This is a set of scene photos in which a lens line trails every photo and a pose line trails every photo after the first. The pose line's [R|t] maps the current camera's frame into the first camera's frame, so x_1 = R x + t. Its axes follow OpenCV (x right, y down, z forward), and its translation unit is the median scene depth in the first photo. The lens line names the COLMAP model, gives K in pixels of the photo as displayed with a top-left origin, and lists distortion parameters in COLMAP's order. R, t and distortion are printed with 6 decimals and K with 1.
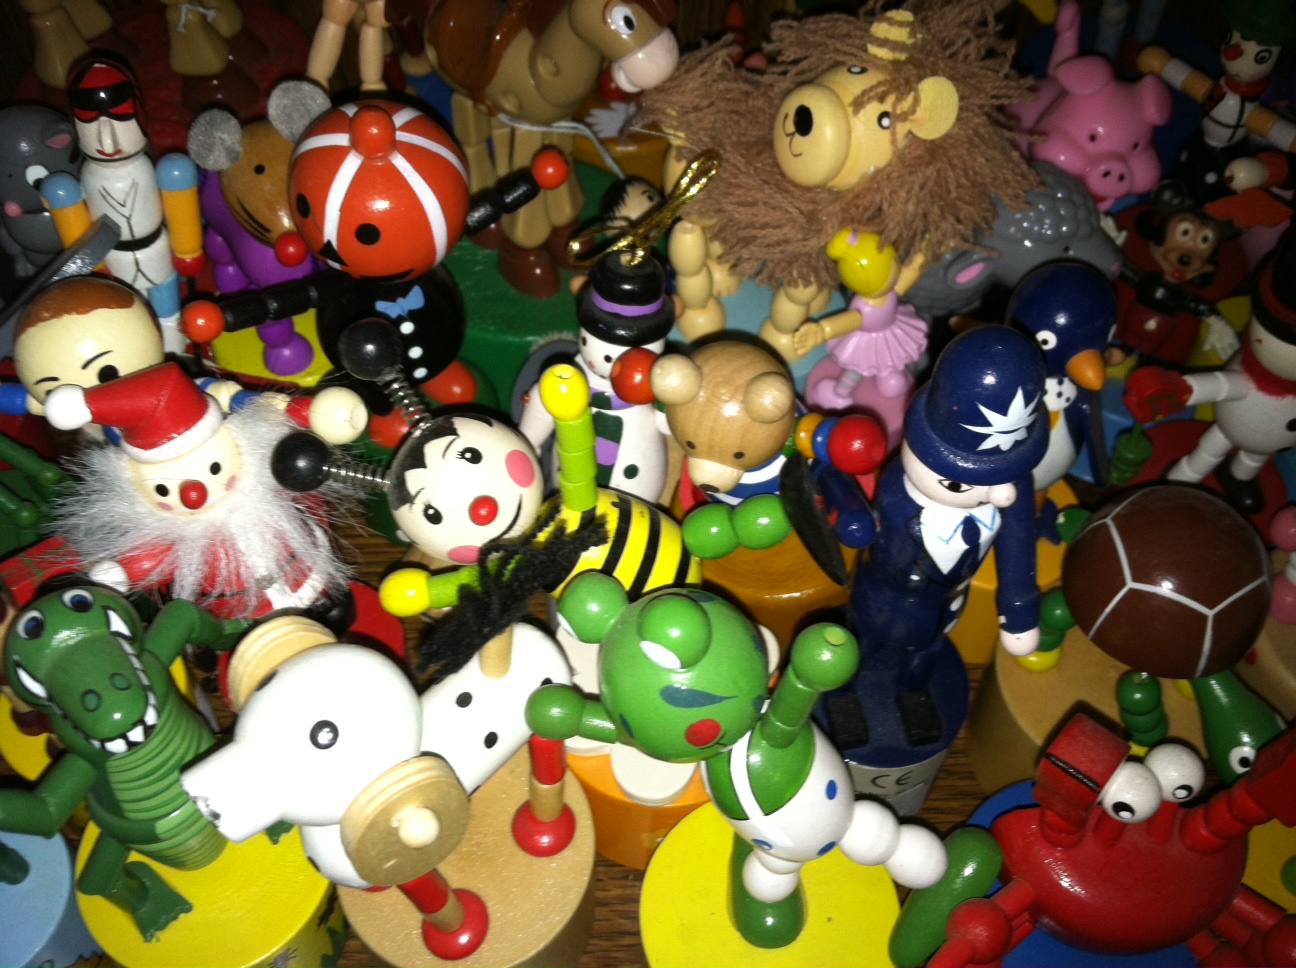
lens RADIAL K [[1388.0, 0, 643.9], [0, 1388.0, 476.7], [0, 0, 1]] dist [-0.002566, 0.000000]
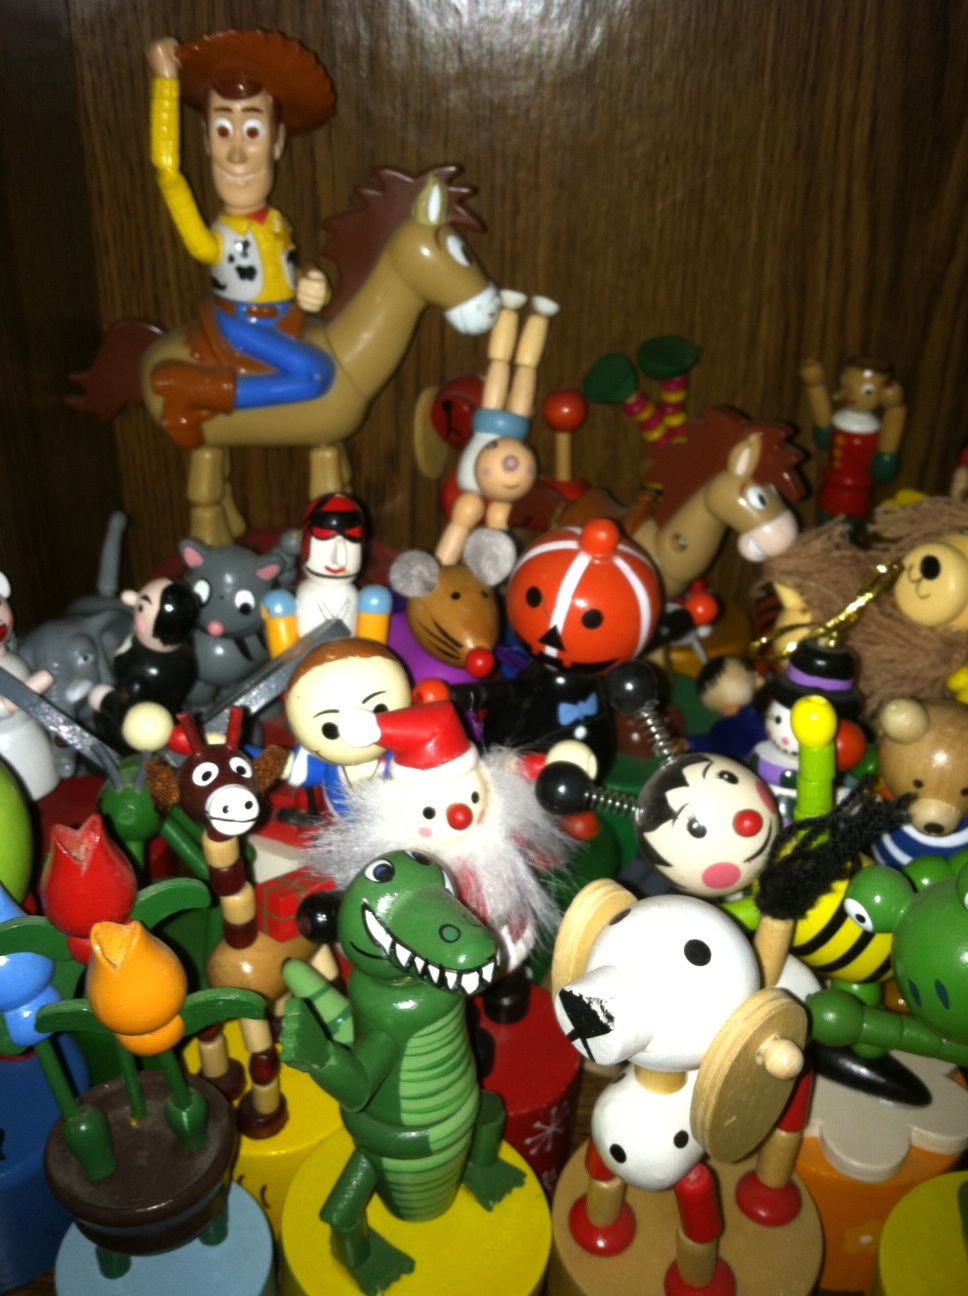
lens RADIAL K [[1388.0, 0, 482.5], [0, 1388.0, 638.8], [0, 0, 1]] dist [-0.002566, 0.000000]
pose [[0.998969, 0.031628, 0.032574, -0.323004], [-0.016265, 0.919126, -0.393628, 0.287785], [-0.042389, 0.392692, 0.918692, -0.036816]]
